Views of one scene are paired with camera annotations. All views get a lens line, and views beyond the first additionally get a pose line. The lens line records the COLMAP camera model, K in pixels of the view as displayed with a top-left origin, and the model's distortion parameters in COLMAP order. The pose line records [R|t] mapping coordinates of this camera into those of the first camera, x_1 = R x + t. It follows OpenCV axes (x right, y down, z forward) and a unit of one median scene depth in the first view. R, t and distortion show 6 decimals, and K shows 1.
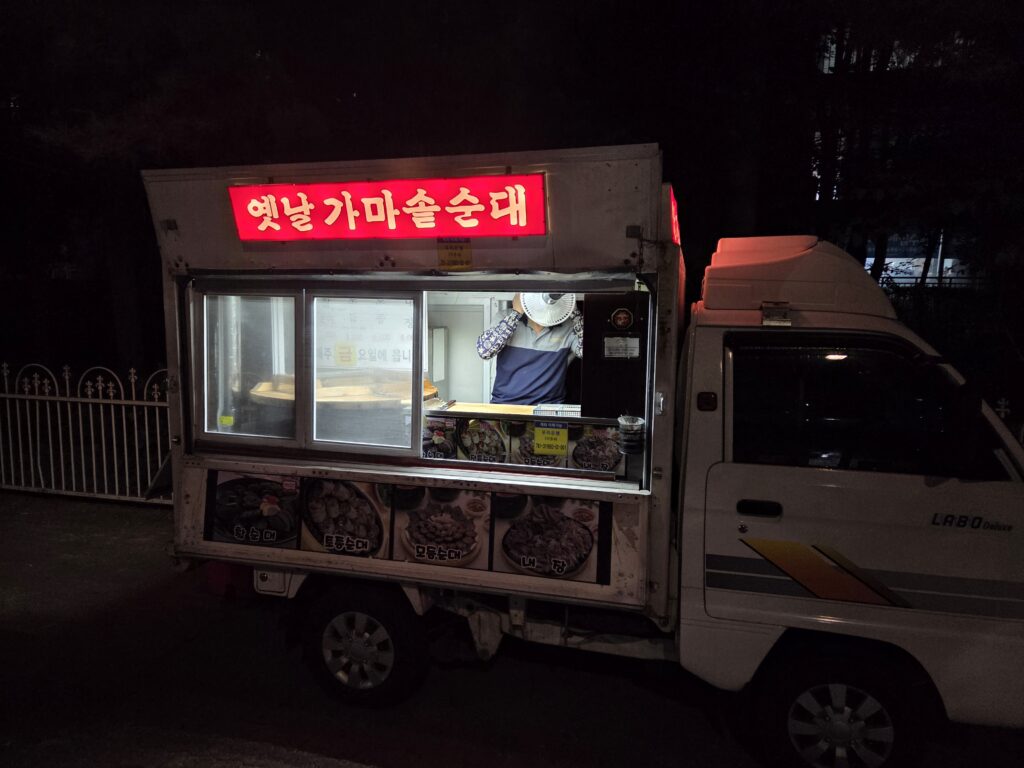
lens RADIAL K [[684.4, 0, 513.0], [0, 684.4, 385.2], [0, 0, 1]] dist [0.033444, -0.000058]
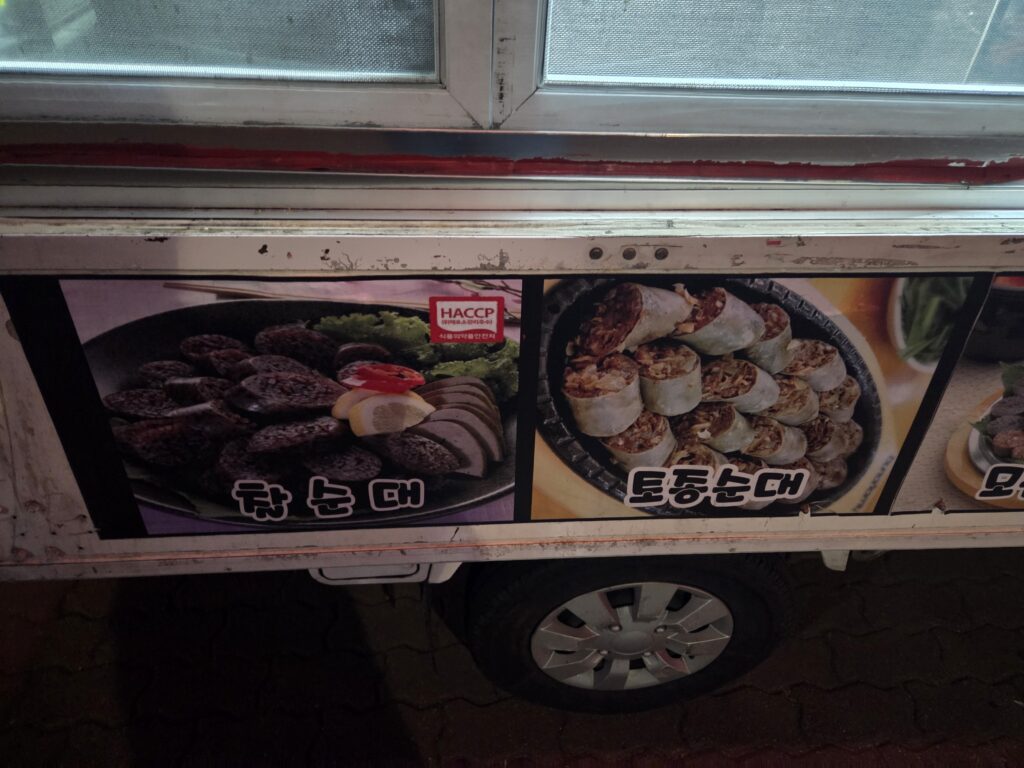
lens RADIAL K [[684.4, 0, 511.5], [0, 684.4, 385.1], [0, 0, 1]] dist [0.033444, -0.000058]
pose [[0.948755, -0.192033, 0.250972, -0.376635], [0.015578, 0.821641, 0.569792, 0.039087], [-0.315628, -0.536684, 0.782528, 0.822204]]
